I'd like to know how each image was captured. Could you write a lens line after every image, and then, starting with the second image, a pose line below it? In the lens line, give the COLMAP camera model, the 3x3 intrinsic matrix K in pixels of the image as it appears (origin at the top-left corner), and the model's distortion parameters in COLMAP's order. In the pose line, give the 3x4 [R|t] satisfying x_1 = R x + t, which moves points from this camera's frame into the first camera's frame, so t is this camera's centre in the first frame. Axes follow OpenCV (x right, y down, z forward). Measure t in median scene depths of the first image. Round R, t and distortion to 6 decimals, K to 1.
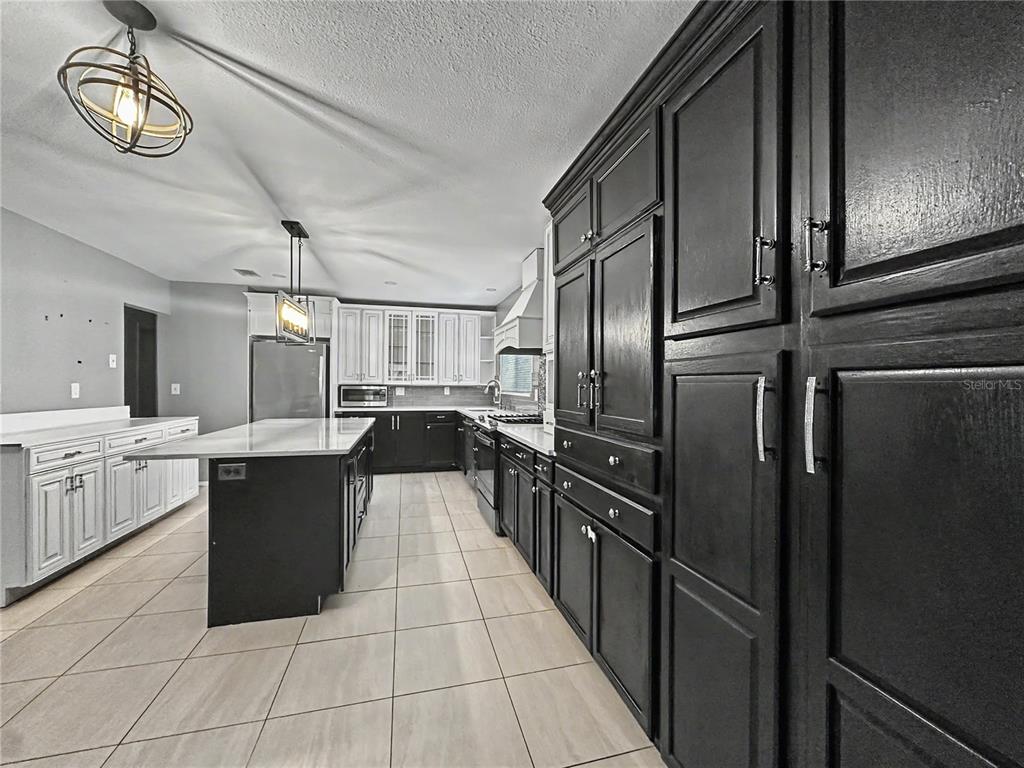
lens RADIAL K [[442.1, 0, 510.5], [0, 442.1, 386.1], [0, 0, 1]] dist [0.000016, 0.000285]
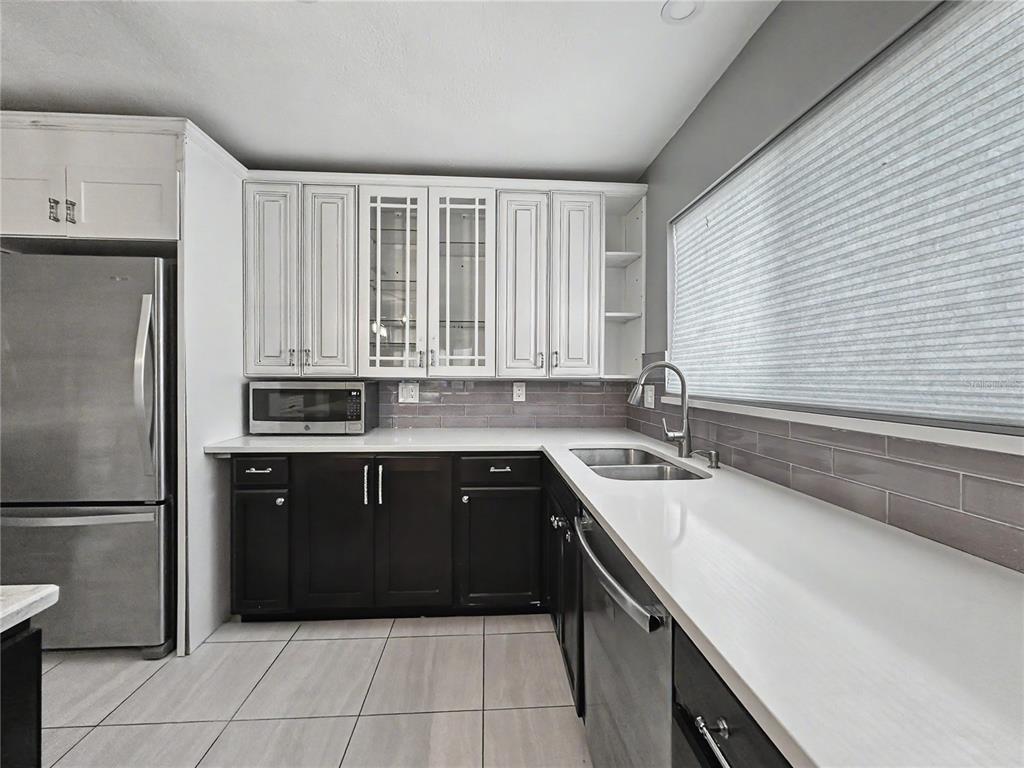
lens RADIAL K [[442.1, 0, 510.4], [0, 442.1, 380.4], [0, 0, 1]] dist [0.000016, 0.000285]
pose [[0.980219, -0.002235, -0.197902, -0.077008], [0.004417, 0.999934, 0.010580, -0.004170], [0.197865, -0.011245, 0.980165, 0.638616]]
